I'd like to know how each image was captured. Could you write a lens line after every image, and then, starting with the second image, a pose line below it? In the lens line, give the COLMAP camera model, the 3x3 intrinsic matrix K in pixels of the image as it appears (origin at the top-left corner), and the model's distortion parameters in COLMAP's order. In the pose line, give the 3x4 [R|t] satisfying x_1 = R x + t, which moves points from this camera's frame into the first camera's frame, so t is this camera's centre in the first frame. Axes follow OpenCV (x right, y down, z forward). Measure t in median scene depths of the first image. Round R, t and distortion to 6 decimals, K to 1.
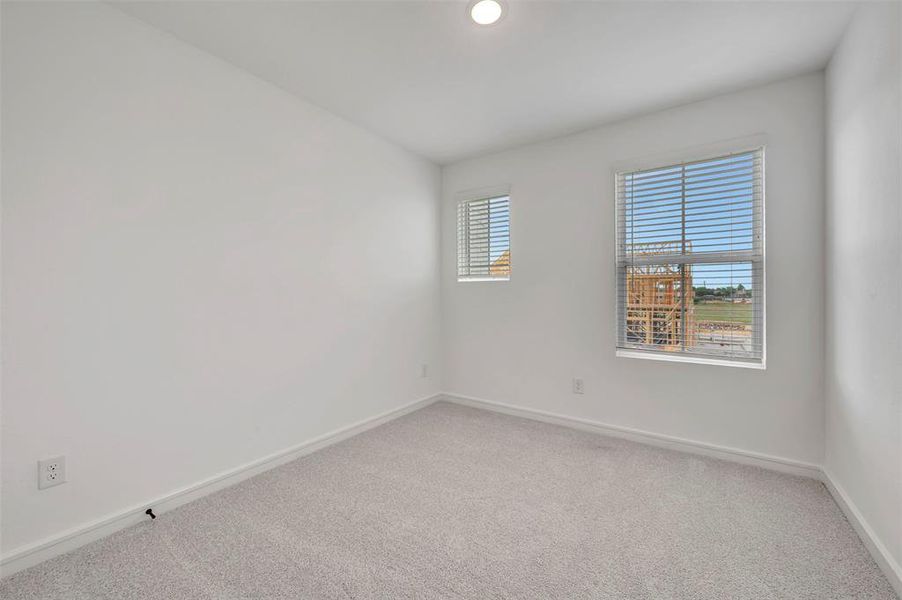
lens RADIAL K [[356.9, 0, 467.6], [0, 356.9, 299.3], [0, 0, 1]] dist [-0.001636, 0.000471]
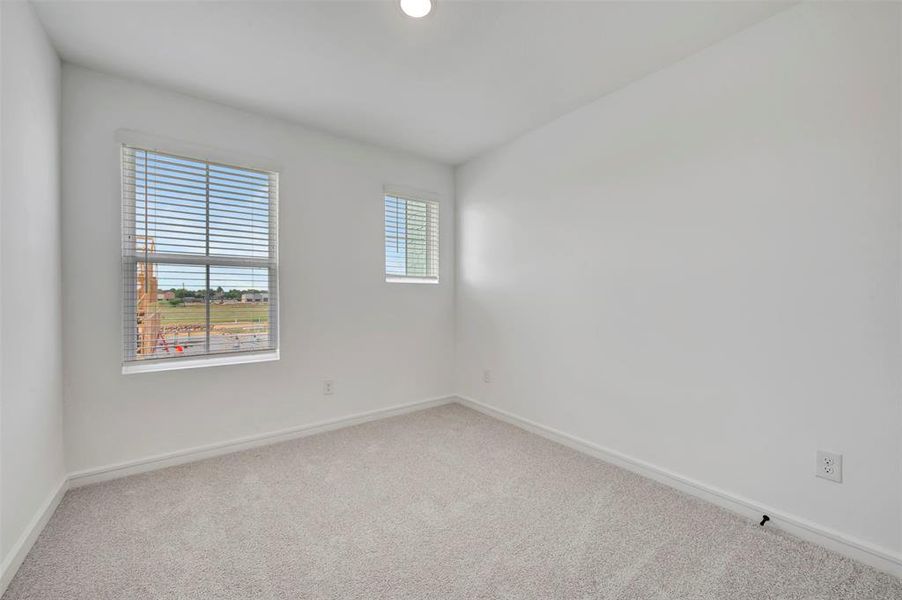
lens RADIAL K [[356.9, 0, 447.2], [0, 356.9, 301.0], [0, 0, 1]] dist [-0.001636, 0.000471]
pose [[0.324789, -0.010324, 0.945730, -0.108641], [0.011470, 0.999910, 0.006976, -0.000715], [-0.945717, 0.008582, 0.324879, 0.073387]]
